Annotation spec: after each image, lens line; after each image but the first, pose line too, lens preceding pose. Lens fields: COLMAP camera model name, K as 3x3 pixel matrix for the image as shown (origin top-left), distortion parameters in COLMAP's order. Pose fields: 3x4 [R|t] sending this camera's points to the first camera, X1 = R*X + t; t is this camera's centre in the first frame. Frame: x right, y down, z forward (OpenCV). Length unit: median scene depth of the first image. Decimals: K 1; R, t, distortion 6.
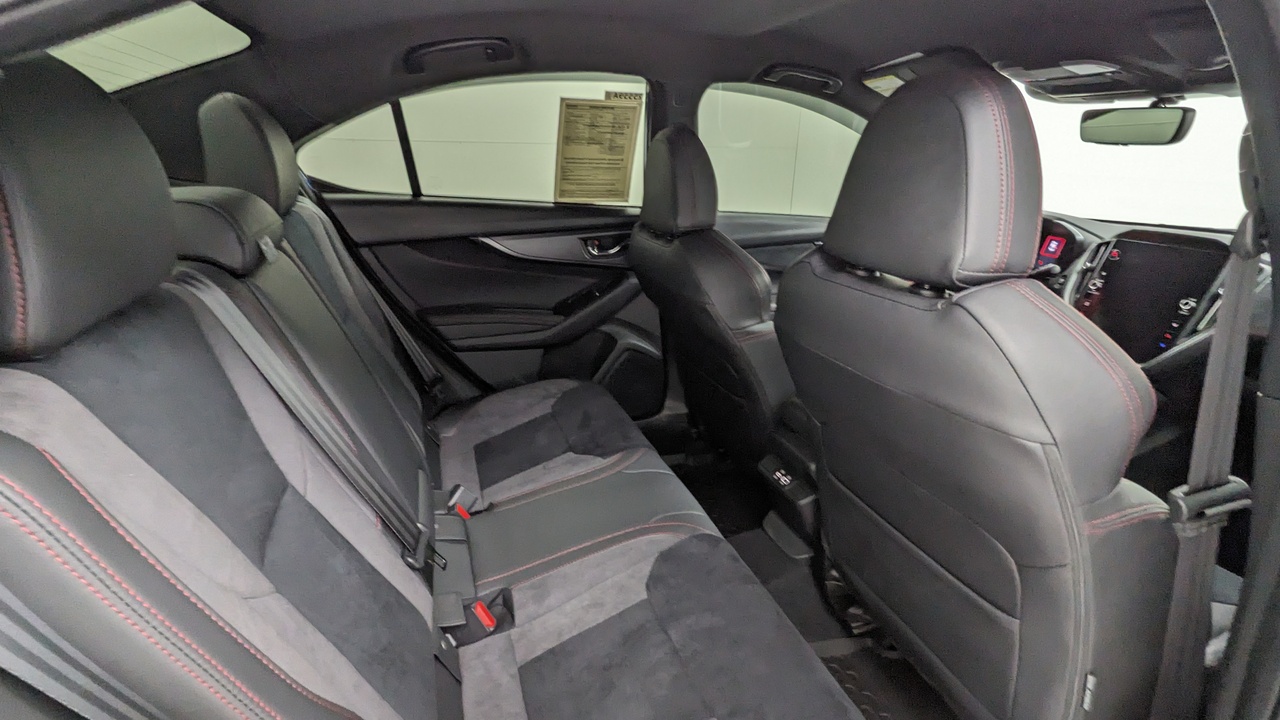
lens RADIAL K [[613.1, 0, 640.0], [0, 613.1, 360.0], [0, 0, 1]] dist [-0.000825, 0.001183]
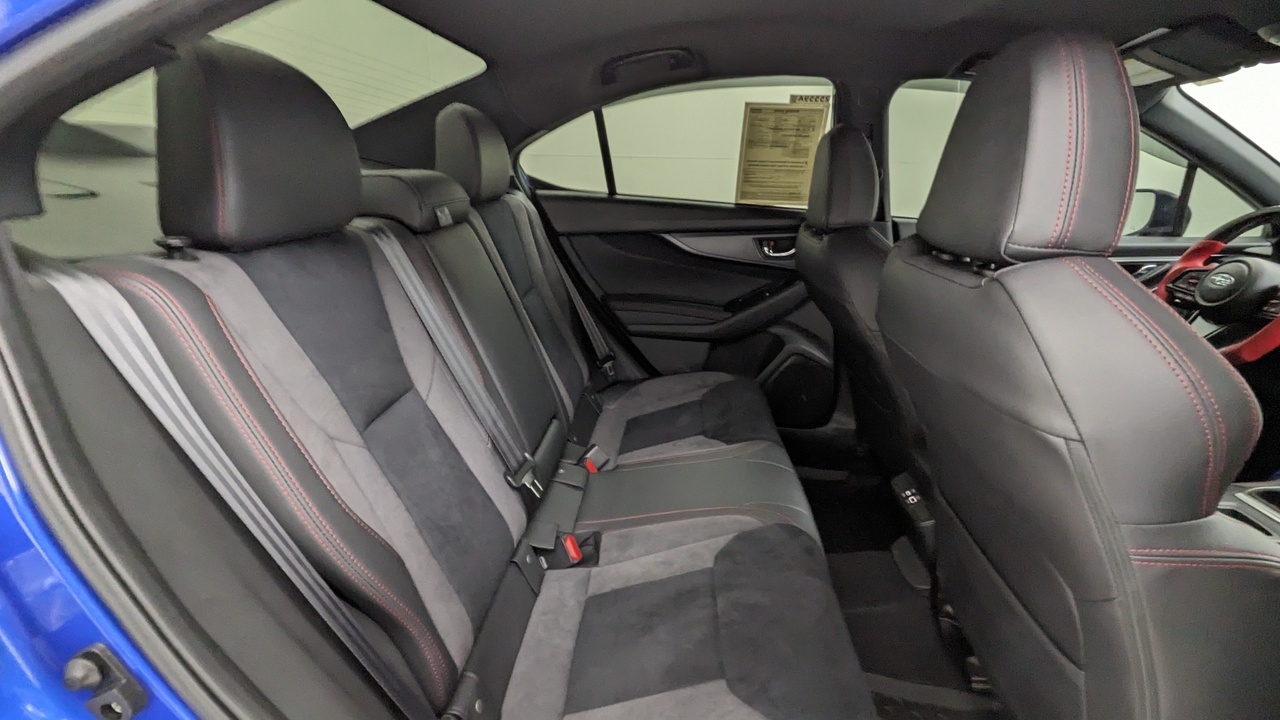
lens RADIAL K [[613.1, 0, 640.0], [0, 613.1, 360.0], [0, 0, 1]] dist [-0.000825, 0.001183]
pose [[0.918692, 0.114523, -0.378008, 0.153667], [-0.126947, 0.991877, -0.008023, 0.040084], [0.374019, 0.055358, 0.925768, -0.012746]]
